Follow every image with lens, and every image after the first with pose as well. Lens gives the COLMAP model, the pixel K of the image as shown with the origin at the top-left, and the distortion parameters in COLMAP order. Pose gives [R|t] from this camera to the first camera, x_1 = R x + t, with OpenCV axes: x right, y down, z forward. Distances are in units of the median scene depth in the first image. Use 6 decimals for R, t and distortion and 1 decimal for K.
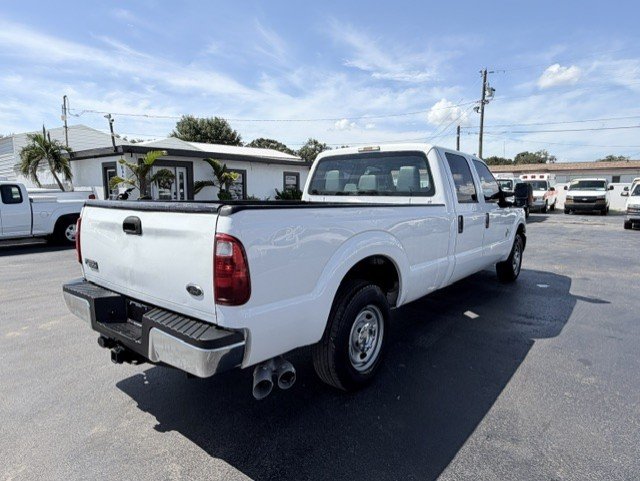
lens RADIAL K [[402.6, 0, 320.0], [0, 402.6, 240.5], [0, 0, 1]] dist [0.003814, -0.001578]
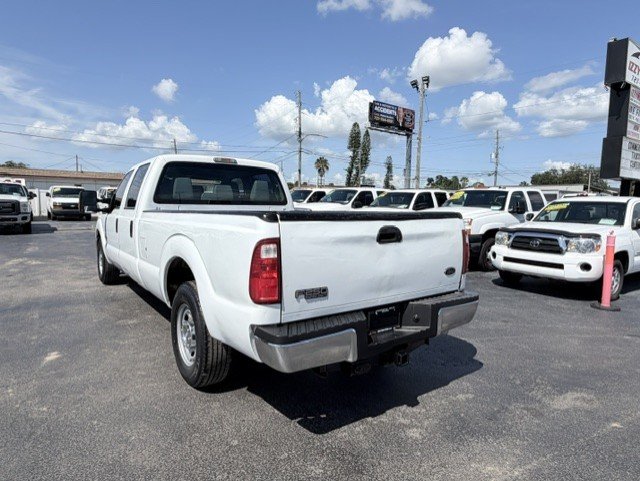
lens RADIAL K [[402.6, 0, 320.0], [0, 402.6, 240.5], [0, 0, 1]] dist [0.003814, -0.001578]
pose [[0.220198, -0.084755, 0.971766, -0.269598], [0.098940, 0.993021, 0.064190, -0.018944], [-0.970425, 0.082013, 0.227047, 0.165681]]
